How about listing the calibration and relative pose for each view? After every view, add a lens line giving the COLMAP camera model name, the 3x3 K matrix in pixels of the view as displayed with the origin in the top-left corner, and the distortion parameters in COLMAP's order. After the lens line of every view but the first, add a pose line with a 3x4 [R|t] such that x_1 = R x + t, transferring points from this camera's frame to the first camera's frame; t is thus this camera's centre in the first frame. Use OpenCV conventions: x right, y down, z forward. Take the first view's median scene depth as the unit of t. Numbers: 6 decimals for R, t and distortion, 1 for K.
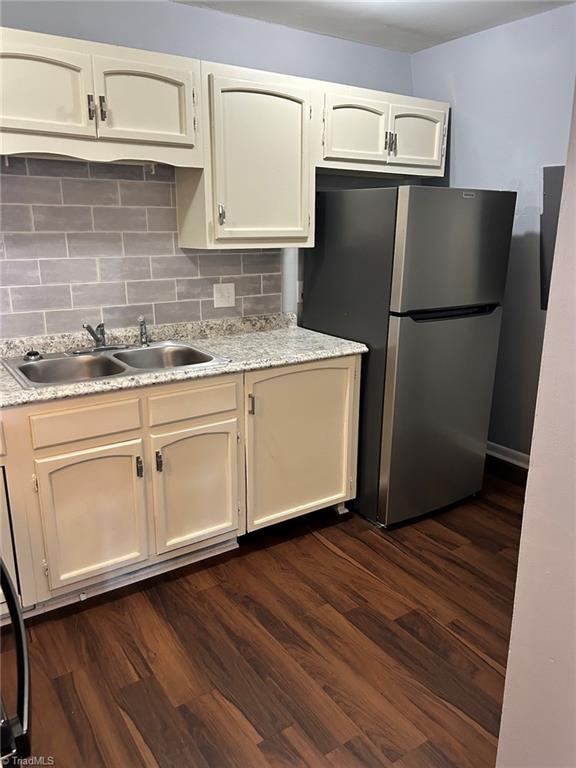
lens RADIAL K [[588.2, 0, 289.6], [0, 588.2, 397.4], [0, 0, 1]] dist [0.115306, -0.179639]
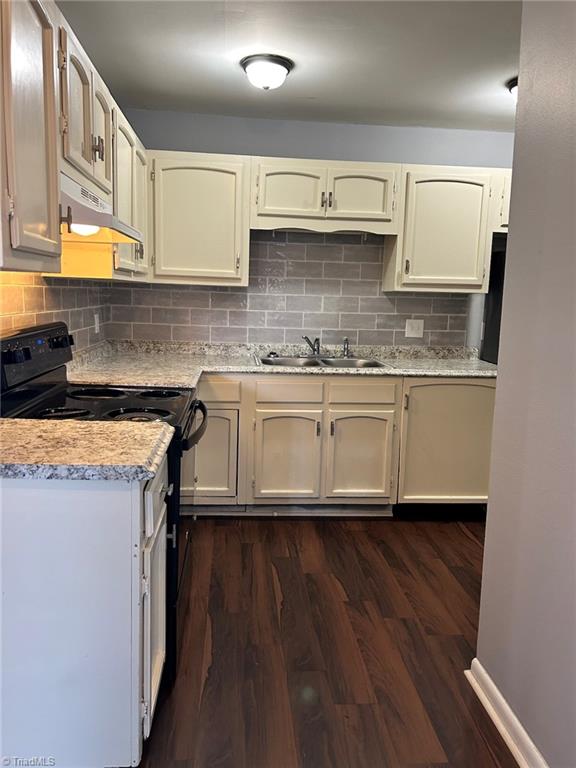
lens RADIAL K [[588.2, 0, 289.6], [0, 588.2, 397.4], [0, 0, 1]] dist [0.115306, -0.179639]
pose [[0.879512, 0.101874, -0.464844, 0.325110], [-0.156846, 0.984292, -0.081046, 0.152907], [0.449286, 0.144190, 0.881675, -0.311098]]
